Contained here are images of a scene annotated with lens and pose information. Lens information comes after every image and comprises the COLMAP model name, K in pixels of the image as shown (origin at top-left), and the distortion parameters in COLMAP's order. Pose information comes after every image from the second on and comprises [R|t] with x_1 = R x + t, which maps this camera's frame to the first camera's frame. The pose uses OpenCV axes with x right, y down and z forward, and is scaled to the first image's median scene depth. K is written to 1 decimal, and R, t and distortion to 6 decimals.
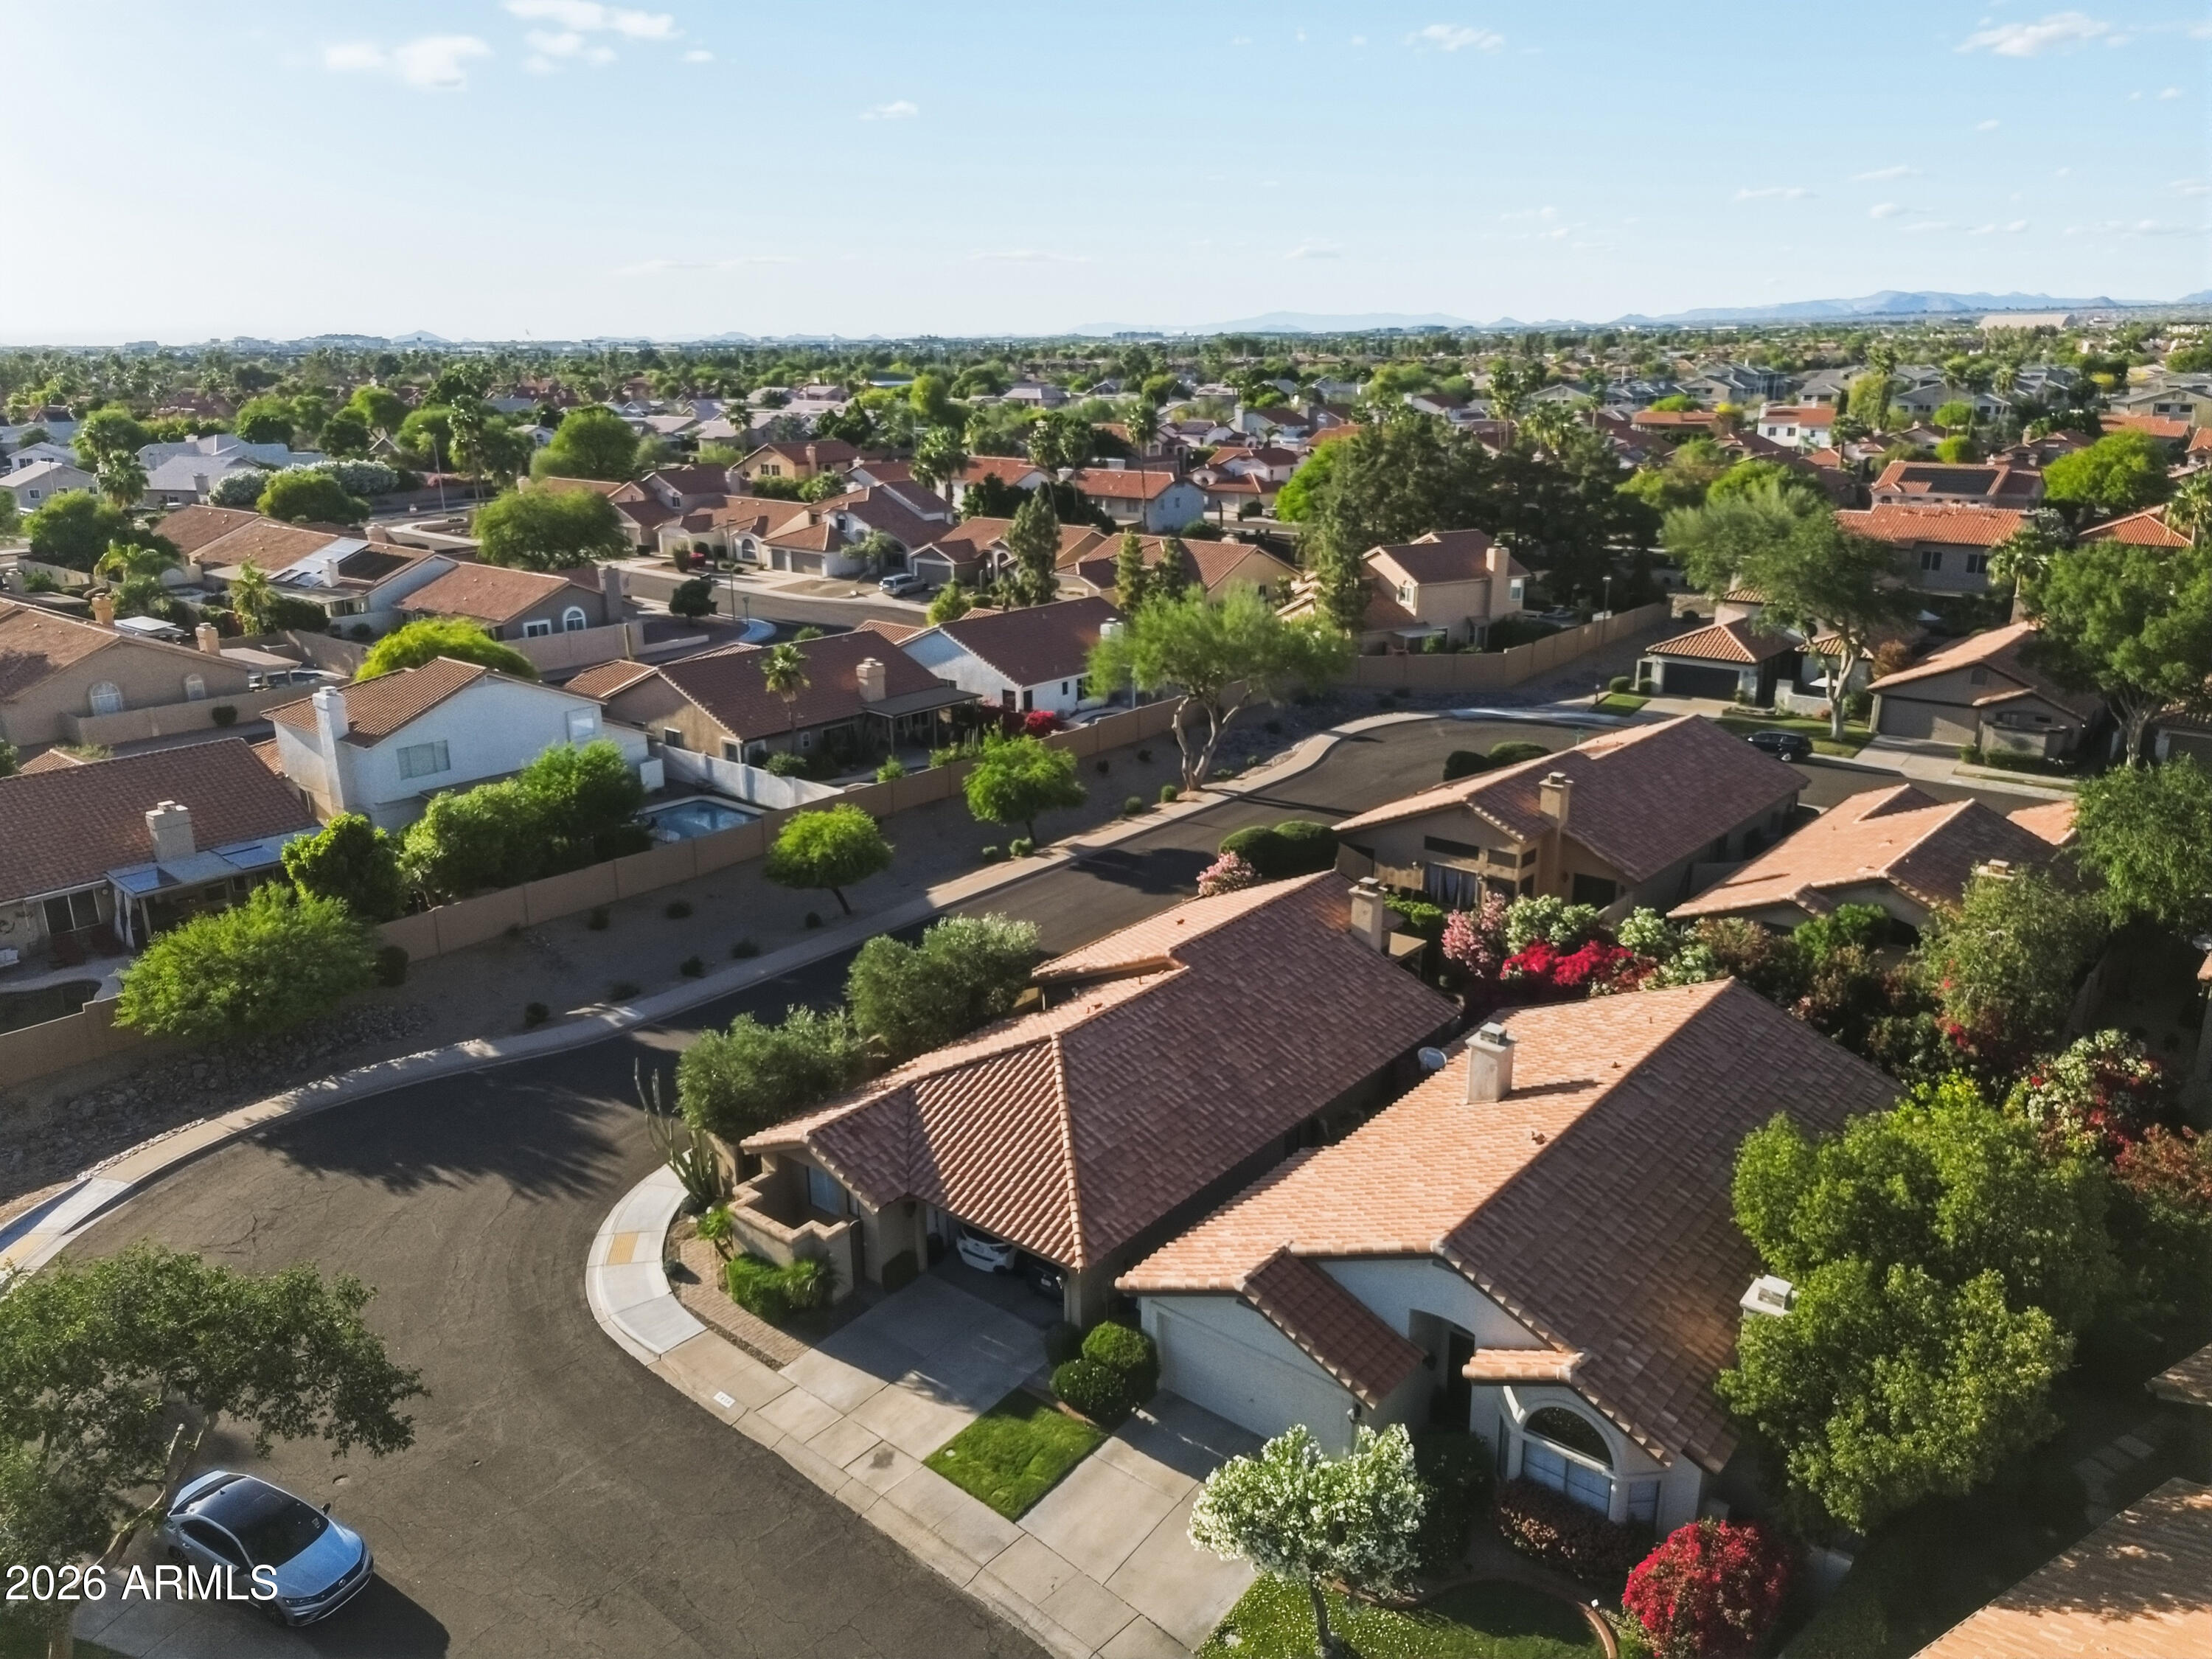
lens RADIAL K [[1598.3, 0, 1104.6], [0, 1598.3, 831.0], [0, 0, 1]] dist [0.022212, 0.001048]
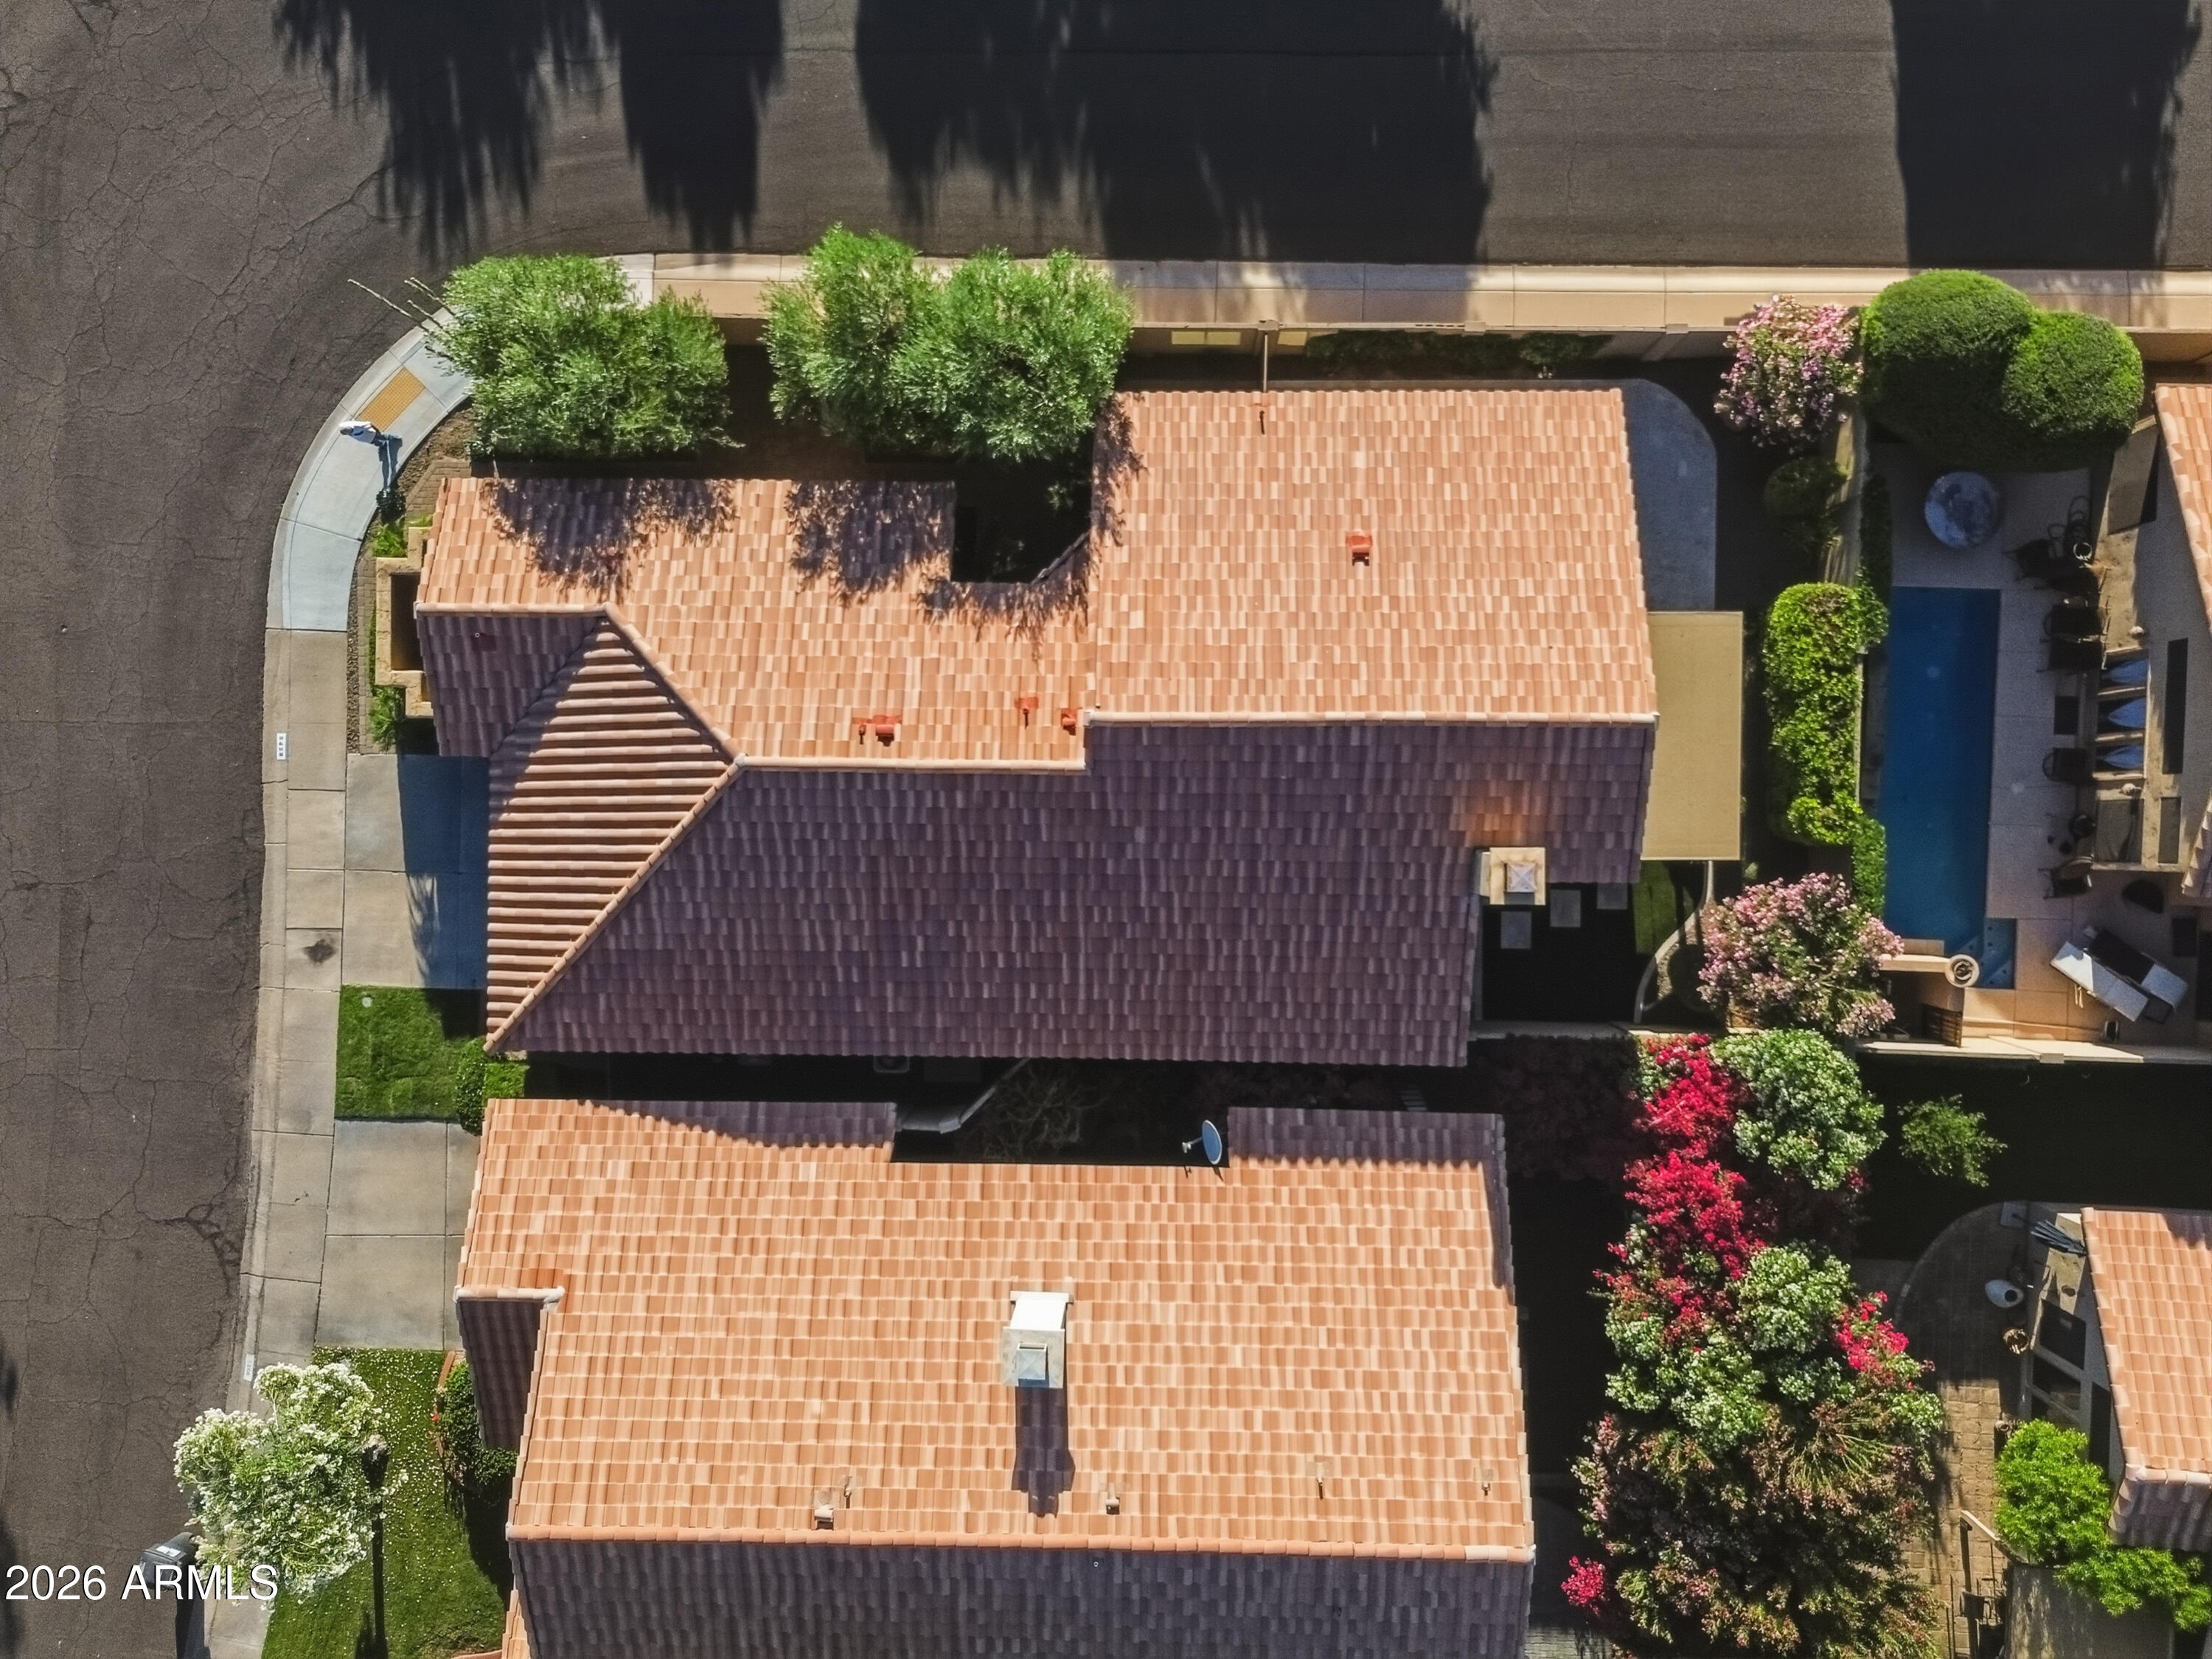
lens RADIAL K [[1598.3, 0, 1113.4], [0, 1598.3, 818.4], [0, 0, 1]] dist [0.022212, 0.001048]
pose [[0.627629, 0.778374, -0.014682, 0.111960], [-0.202484, 0.181421, 0.962334, -0.638131], [0.751719, -0.601016, 0.271474, 1.098978]]
